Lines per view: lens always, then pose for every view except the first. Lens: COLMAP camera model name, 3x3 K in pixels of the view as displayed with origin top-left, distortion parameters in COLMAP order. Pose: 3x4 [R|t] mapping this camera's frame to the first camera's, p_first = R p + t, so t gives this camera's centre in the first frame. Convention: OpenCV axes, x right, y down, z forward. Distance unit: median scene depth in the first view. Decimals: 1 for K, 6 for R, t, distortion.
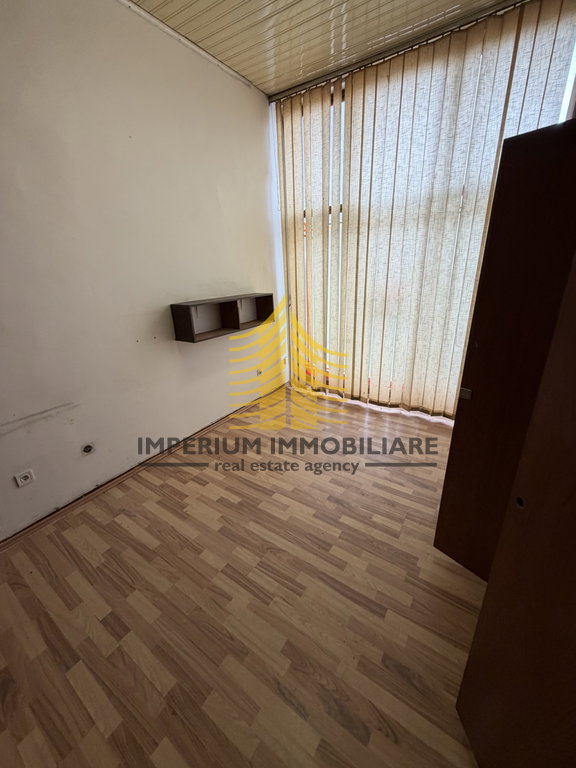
lens RADIAL K [[306.8, 0, 287.4], [0, 306.8, 383.3], [0, 0, 1]] dist [-0.002237, -0.000287]
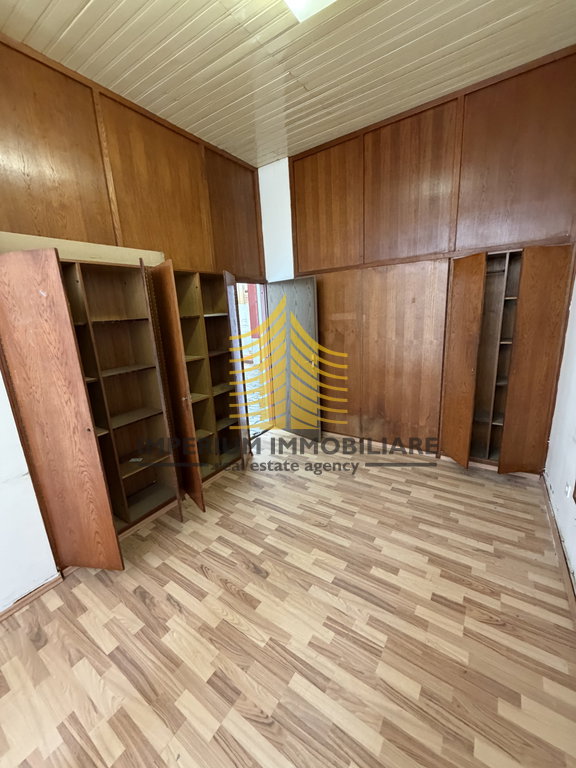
lens RADIAL K [[306.8, 0, 289.2], [0, 306.8, 383.6], [0, 0, 1]] dist [-0.002237, -0.000287]
pose [[-0.995930, 0.087872, 0.020031, 0.010442], [0.084275, 0.829196, 0.552568, -0.595891], [0.031946, 0.552007, -0.833227, 1.564429]]
